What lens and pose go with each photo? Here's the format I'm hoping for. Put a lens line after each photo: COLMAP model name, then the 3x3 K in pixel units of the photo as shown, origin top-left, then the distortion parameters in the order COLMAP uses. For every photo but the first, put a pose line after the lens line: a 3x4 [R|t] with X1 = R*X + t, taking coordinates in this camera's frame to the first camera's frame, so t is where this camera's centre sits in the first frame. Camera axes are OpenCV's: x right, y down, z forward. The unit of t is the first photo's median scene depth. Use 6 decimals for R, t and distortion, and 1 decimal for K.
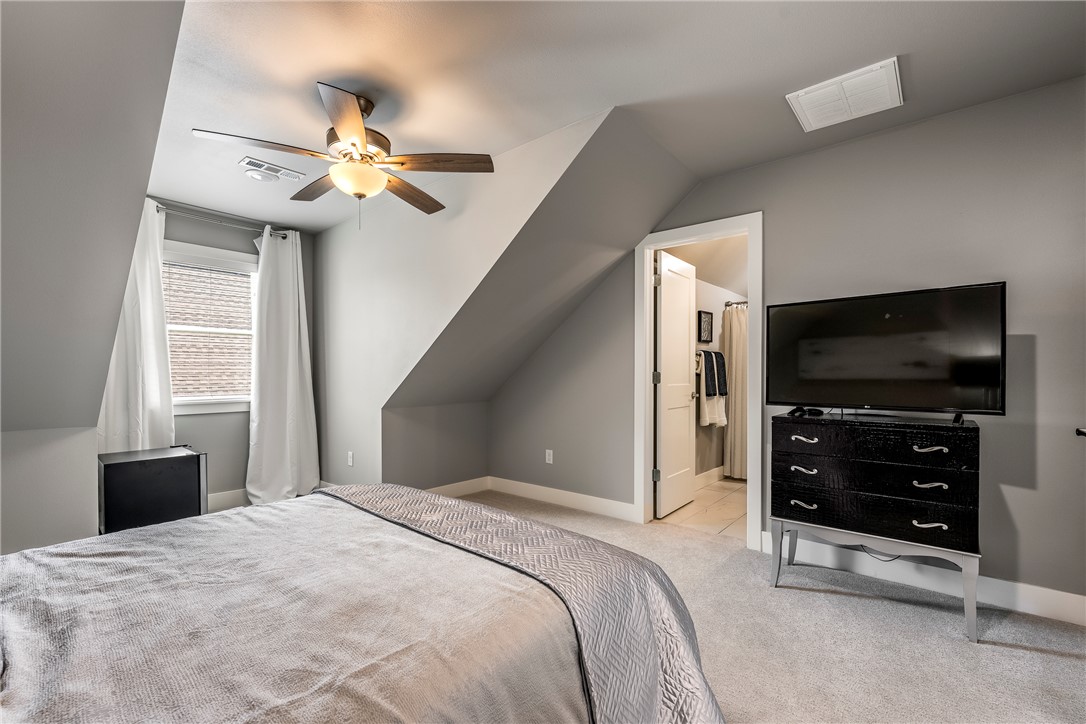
lens RADIAL K [[473.9, 0, 539.9], [0, 473.9, 359.0], [0, 0, 1]] dist [0.002175, 0.000210]
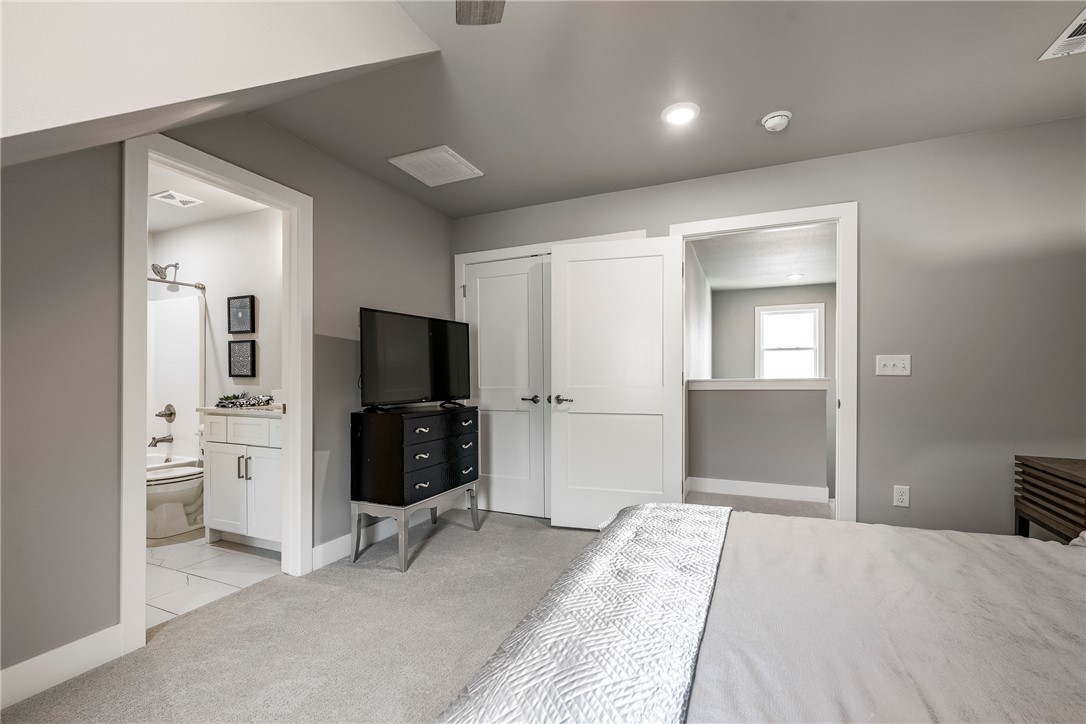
lens RADIAL K [[475.2, 0, 542.9], [0, 475.2, 375.6], [0, 0, 1]] dist [0.000474, 0.000096]
pose [[-0.297234, -0.001175, 0.954804, -0.680404], [-0.024940, 0.999668, -0.006534, 0.028234], [-0.954479, -0.025755, -0.297164, 1.084027]]
